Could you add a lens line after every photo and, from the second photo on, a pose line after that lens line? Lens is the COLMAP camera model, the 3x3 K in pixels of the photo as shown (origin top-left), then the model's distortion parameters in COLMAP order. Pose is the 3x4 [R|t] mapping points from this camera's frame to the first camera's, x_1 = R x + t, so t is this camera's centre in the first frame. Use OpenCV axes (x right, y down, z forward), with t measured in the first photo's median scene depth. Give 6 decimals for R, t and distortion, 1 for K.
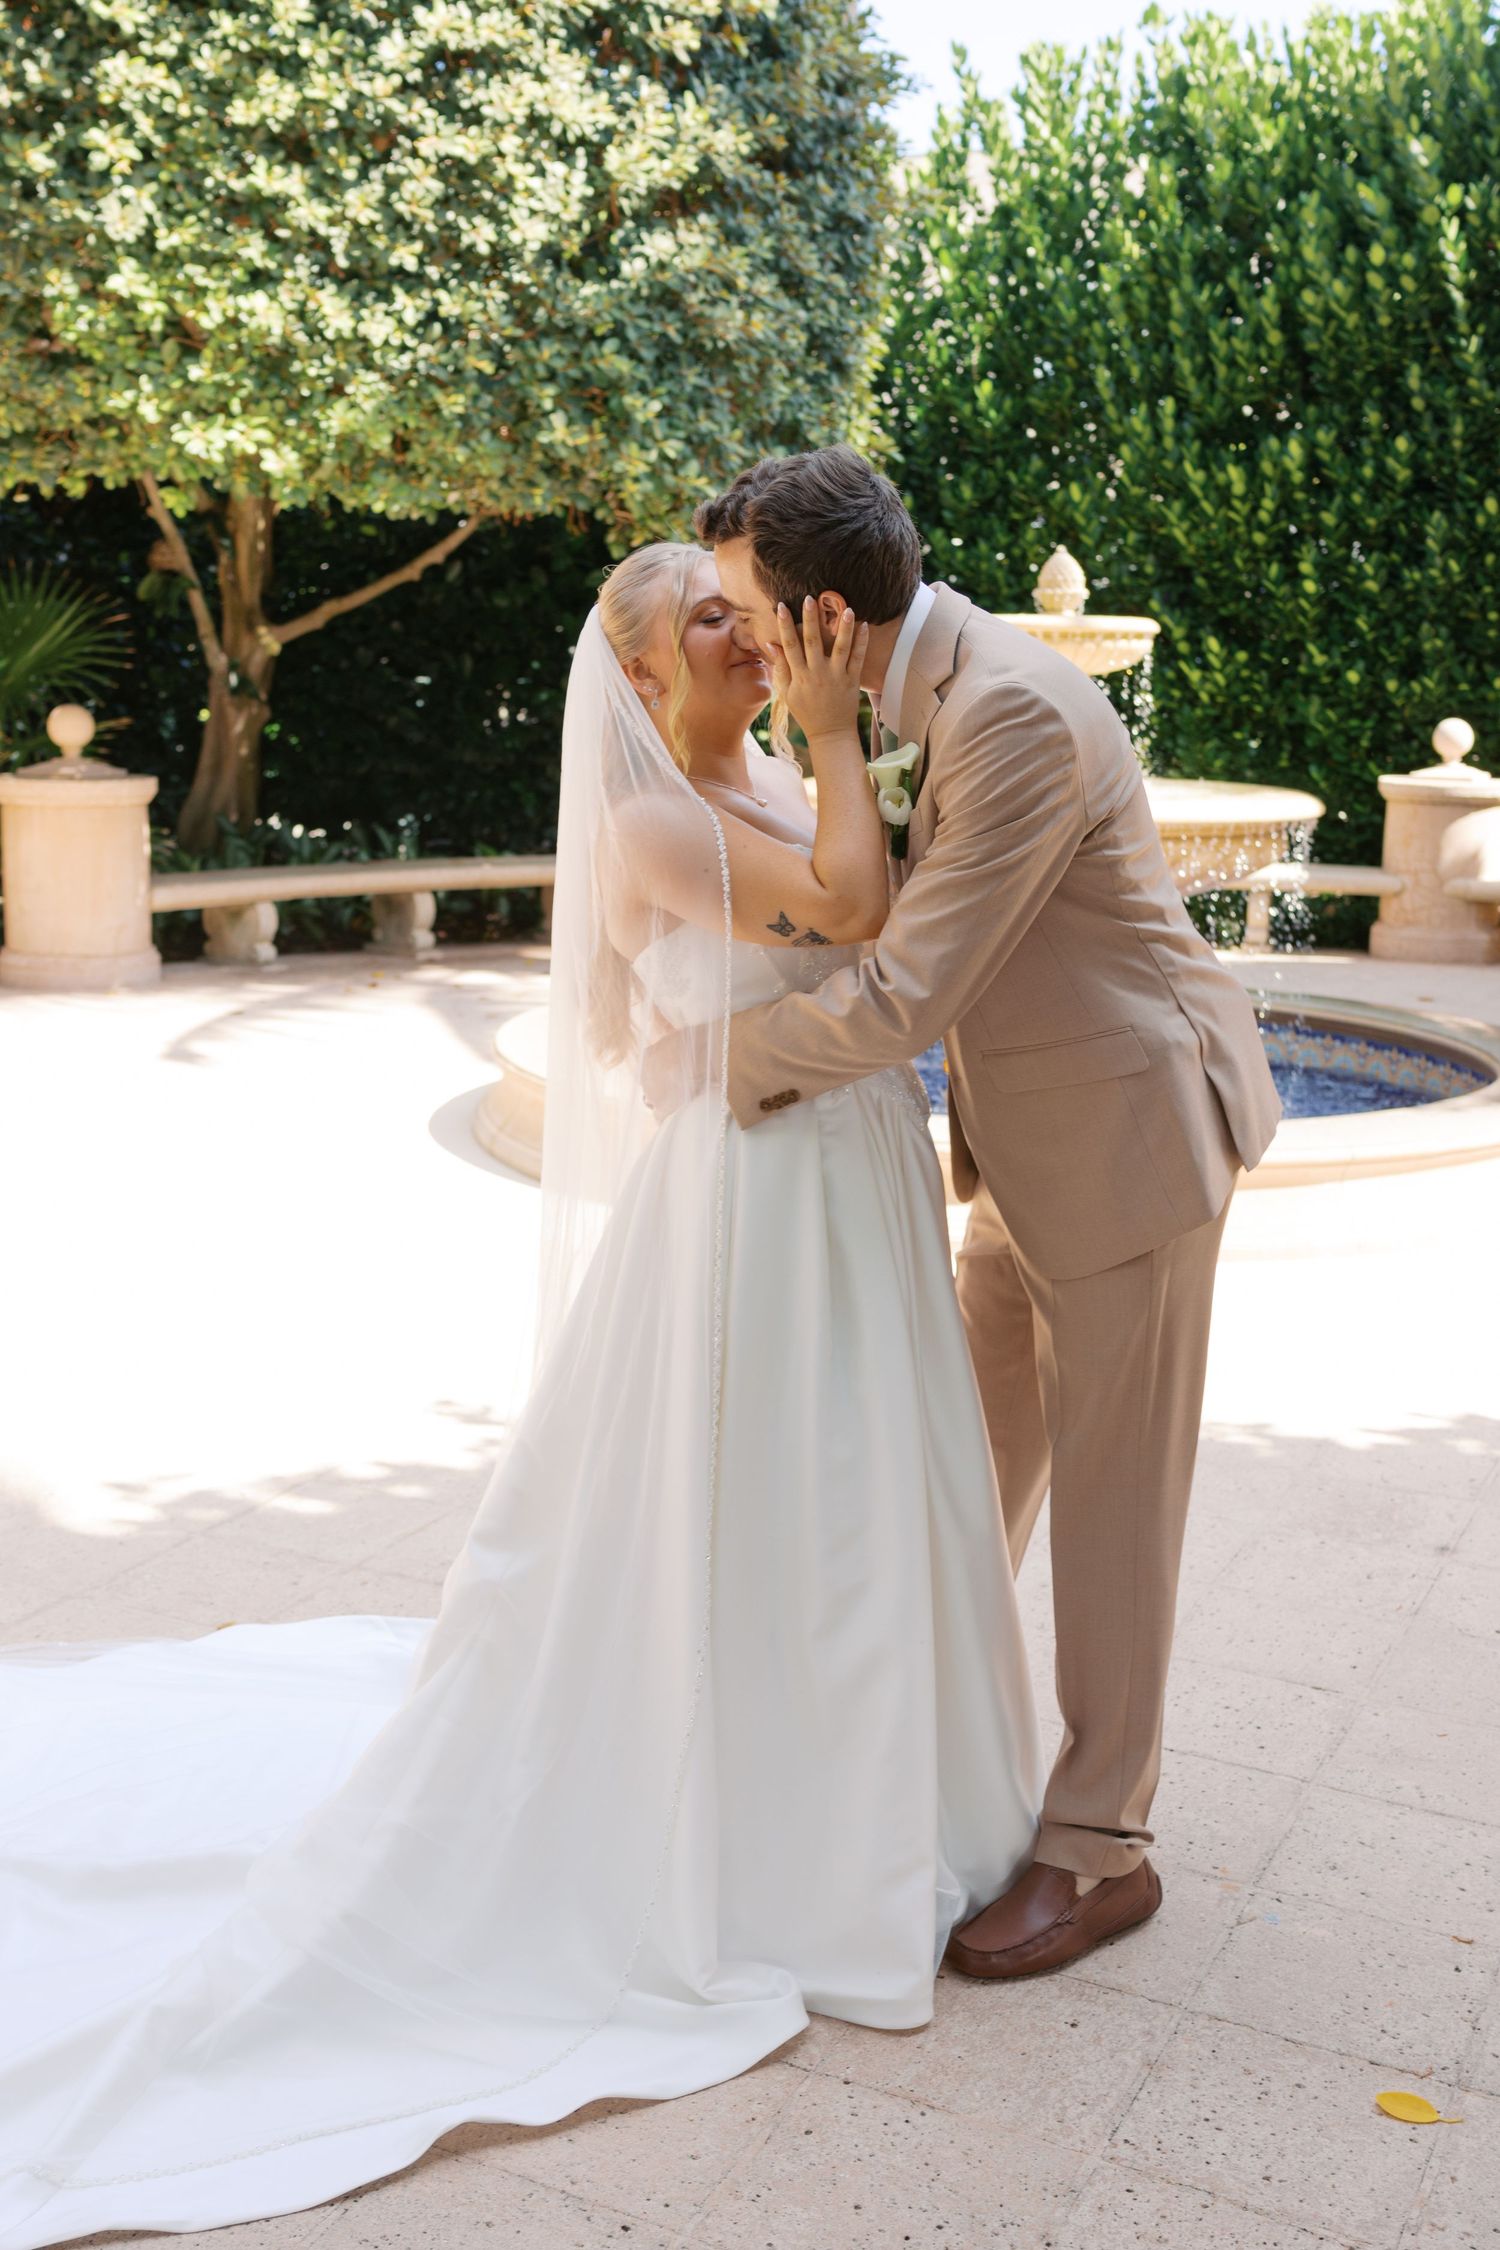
lens RADIAL K [[2587.7, 0, 734.9], [0, 2587.7, 1141.1], [0, 0, 1]] dist [0.000459, 0.000000]
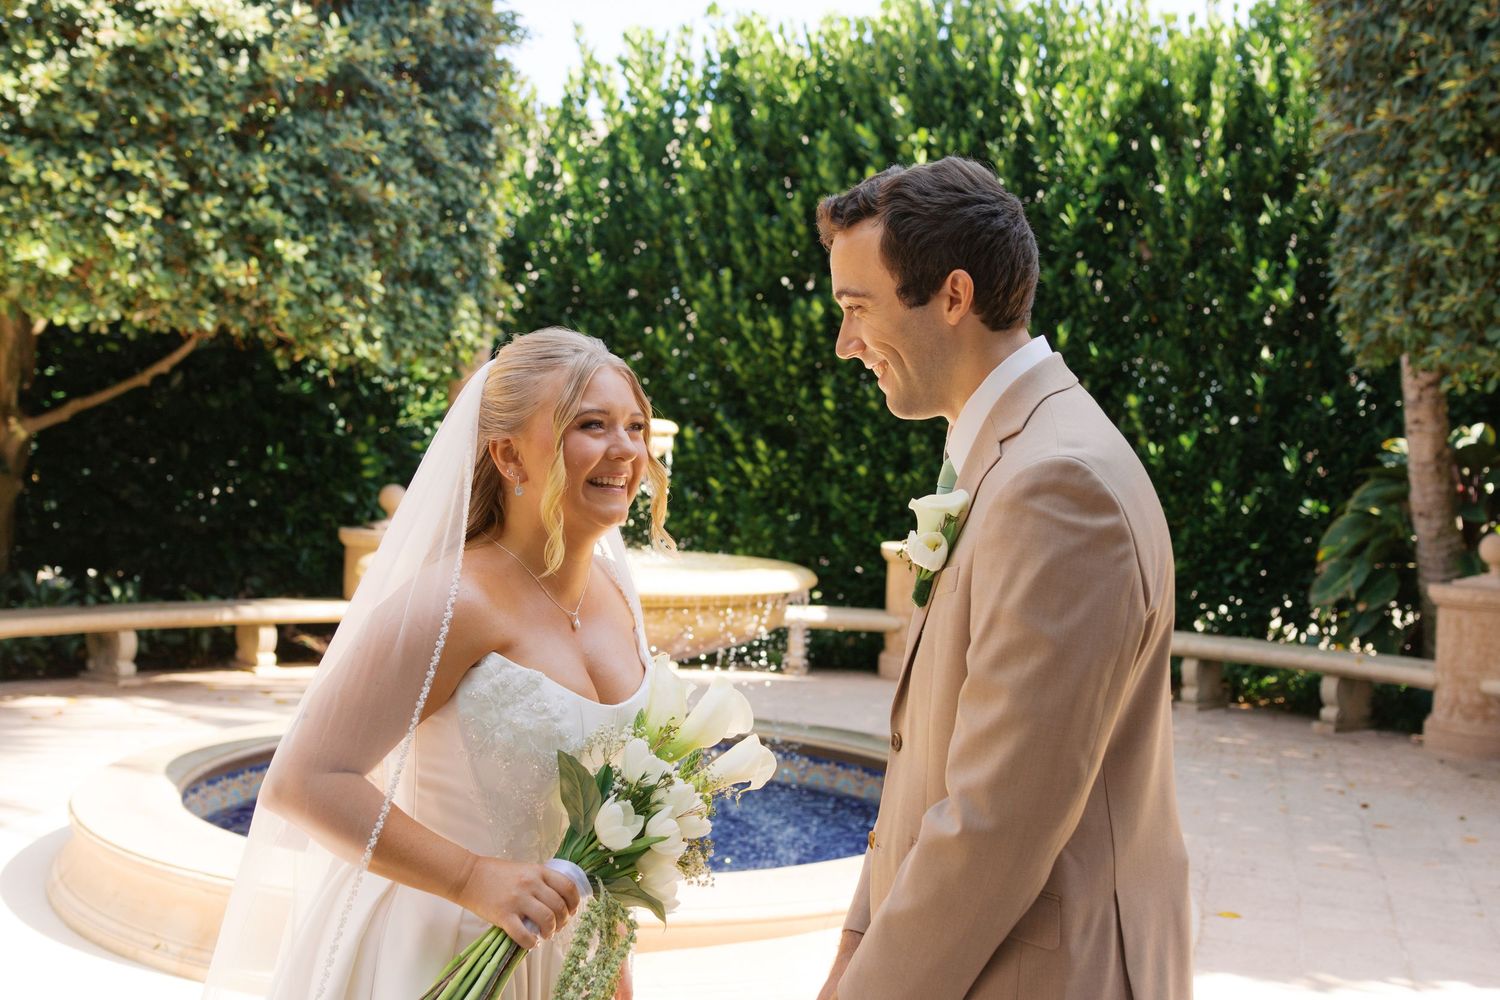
lens RADIAL K [[1725.2, 0, 777.0], [0, 1725.2, 434.8], [0, 0, 1]] dist [0.000459, 0.000000]
pose [[0.985782, 0.018500, 0.167010, 0.052418], [0.014269, 0.981114, -0.192903, -0.028412], [-0.167425, 0.192543, 0.966900, 0.153690]]
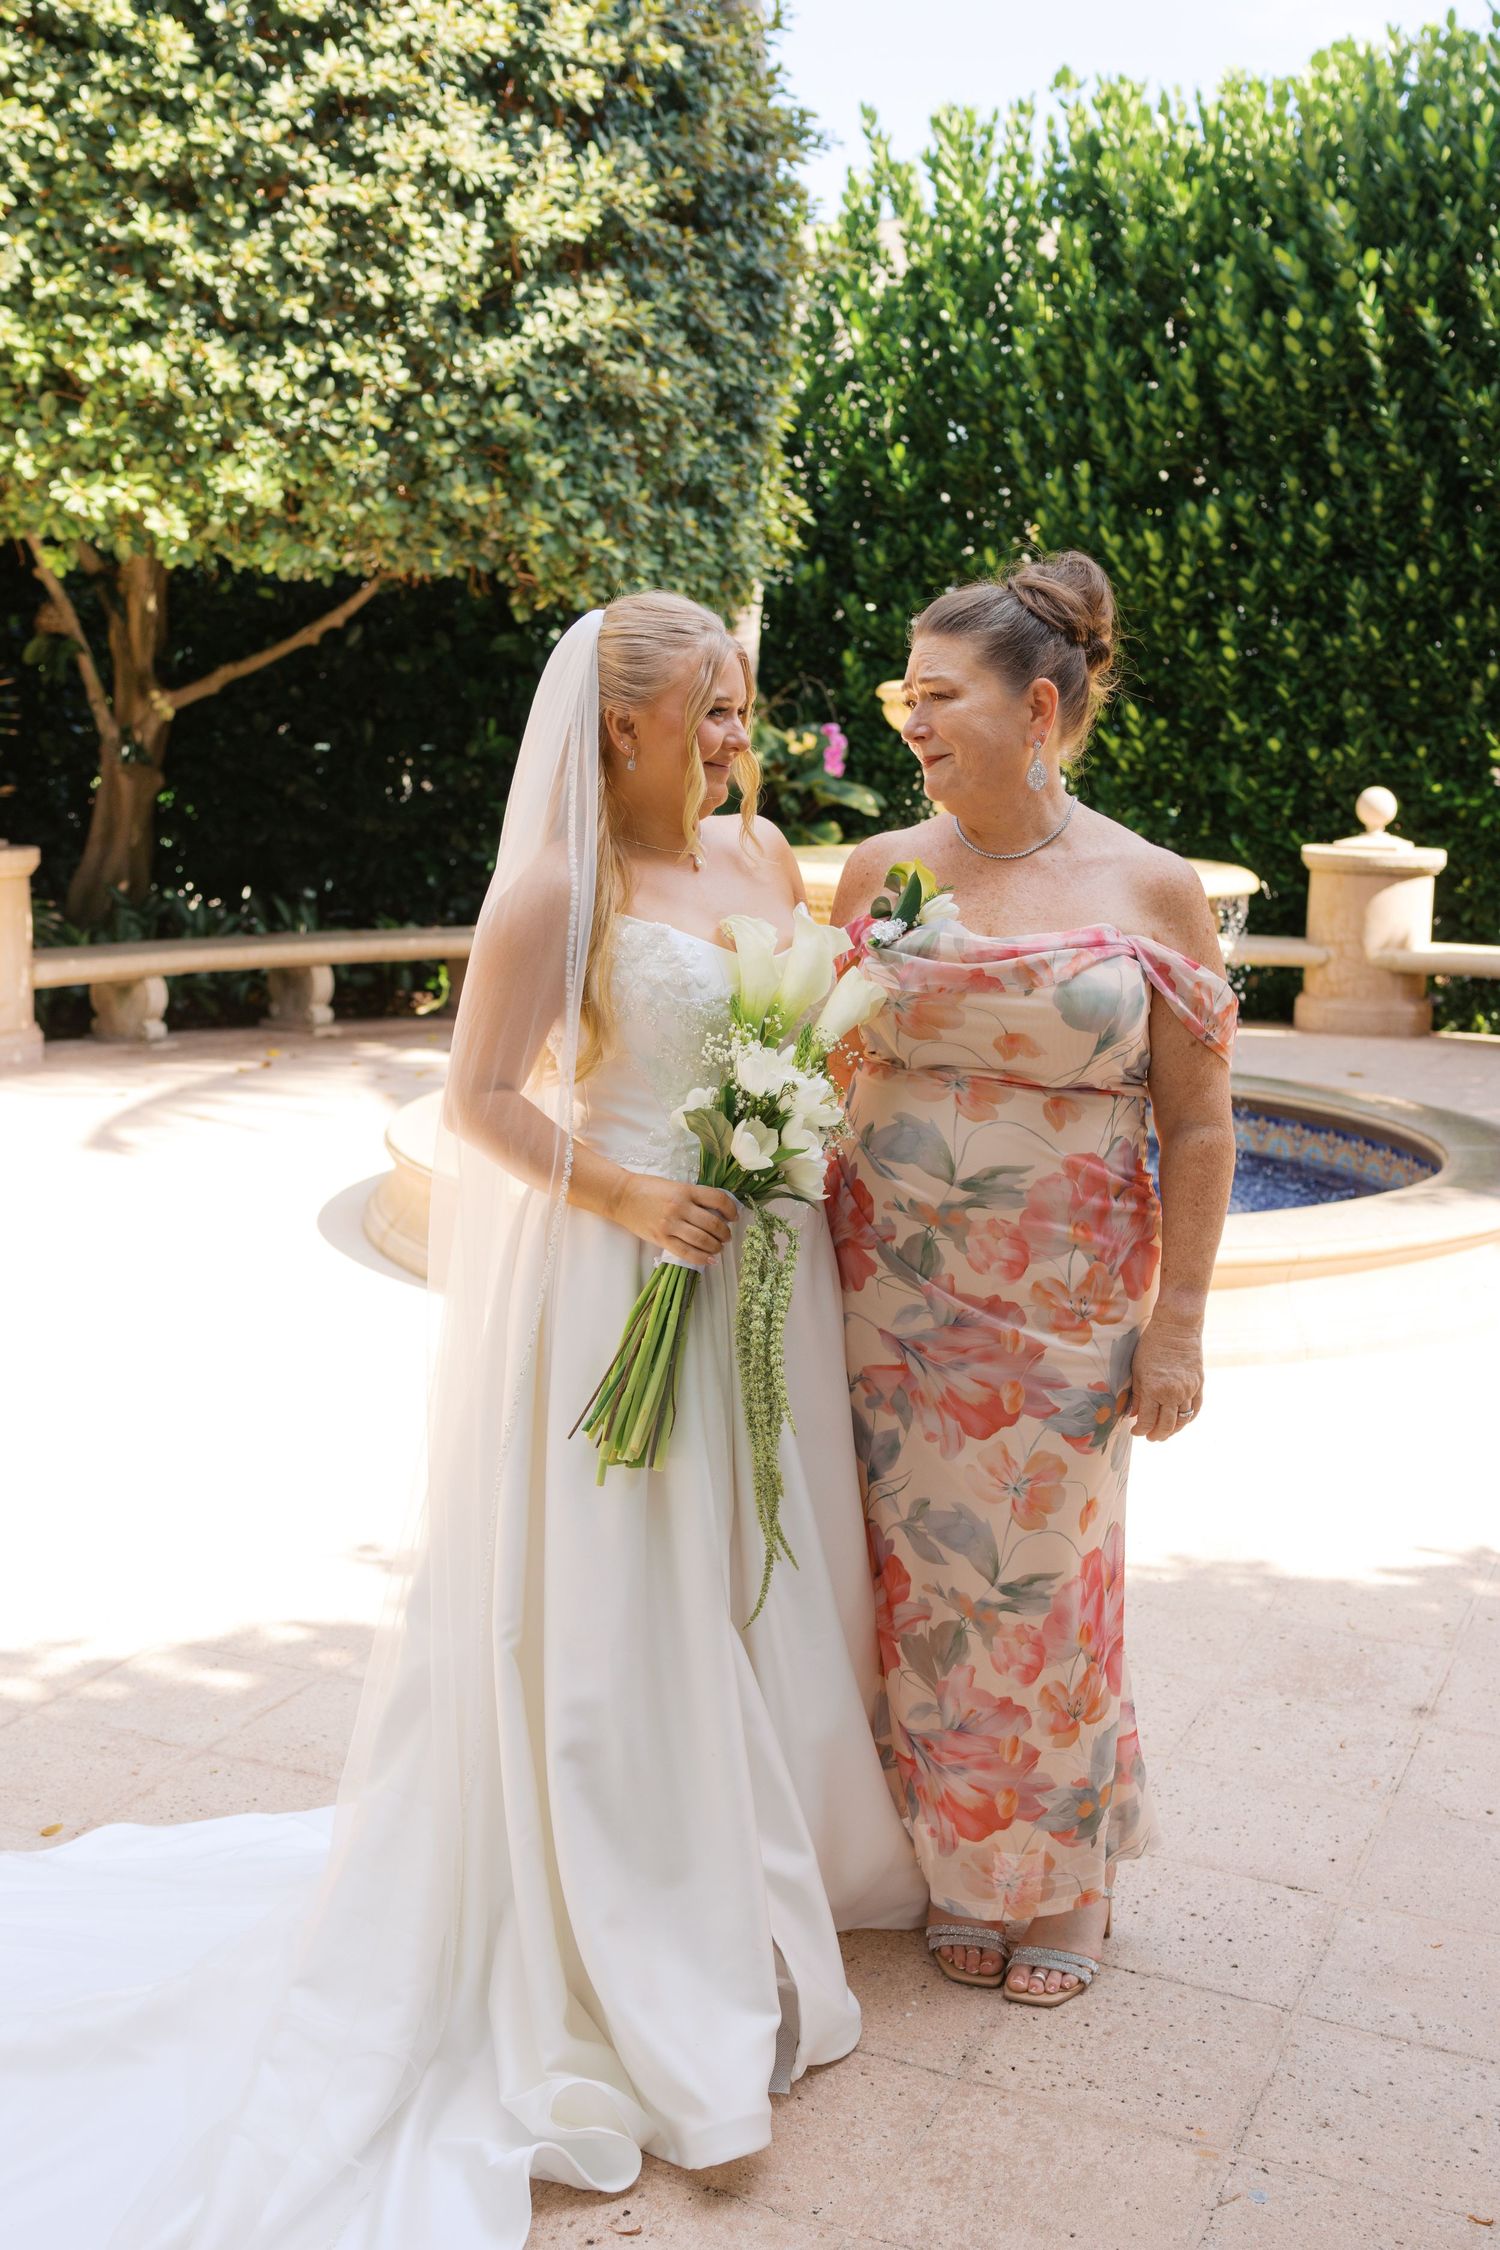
lens RADIAL K [[2587.7, 0, 747.4], [0, 2587.7, 1121.3], [0, 0, 1]] dist [0.000459, 0.000000]
pose [[0.999294, -0.004199, 0.037332, 0.002291], [0.005395, 0.999474, -0.031991, -0.007679], [-0.037178, 0.032170, 0.998791, 0.038405]]
